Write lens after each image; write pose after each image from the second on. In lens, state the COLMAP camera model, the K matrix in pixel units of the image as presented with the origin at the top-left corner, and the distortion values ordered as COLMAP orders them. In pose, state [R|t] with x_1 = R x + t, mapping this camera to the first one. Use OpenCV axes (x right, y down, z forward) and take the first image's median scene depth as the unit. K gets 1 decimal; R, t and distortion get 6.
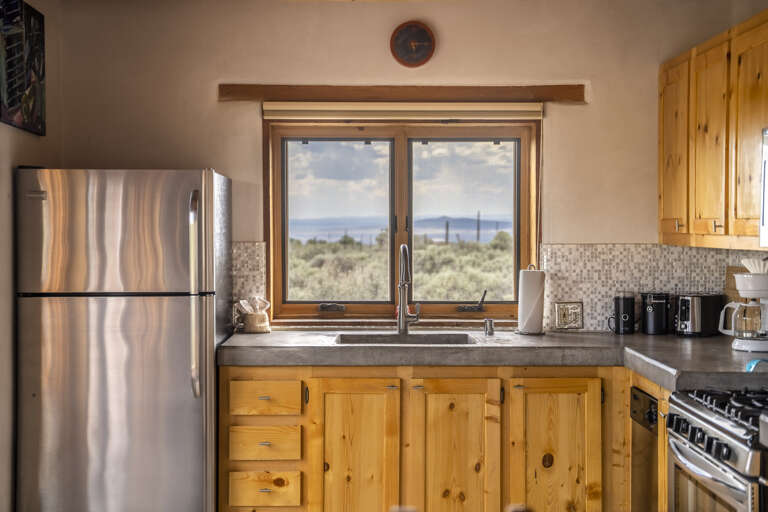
lens RADIAL K [[1104.7, 0, 384.0], [0, 1104.7, 256.0], [0, 0, 1]] dist [0.114708, 0.023451]
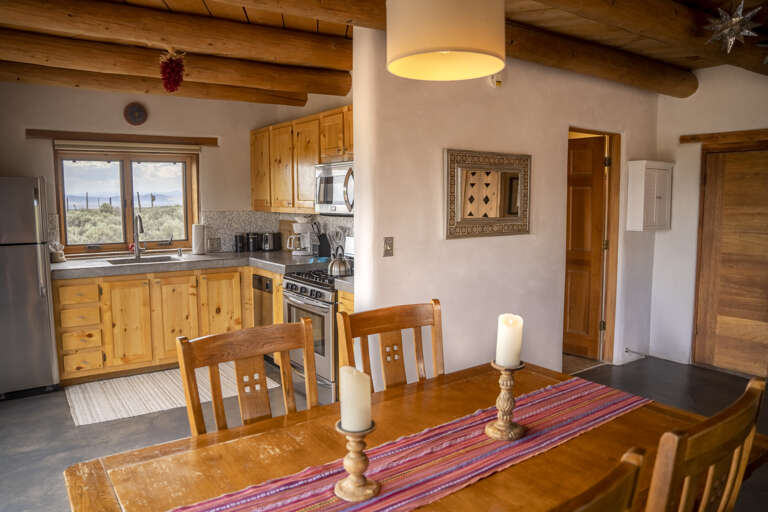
lens RADIAL K [[561.7, 0, 359.9], [0, 561.7, 257.8], [0, 0, 1]] dist [-0.156533, 0.130135]
pose [[0.832730, -0.061394, 0.550265, -0.212763], [0.016066, 0.996094, 0.086823, -0.011545], [-0.553446, -0.063460, 0.830464, -0.065791]]
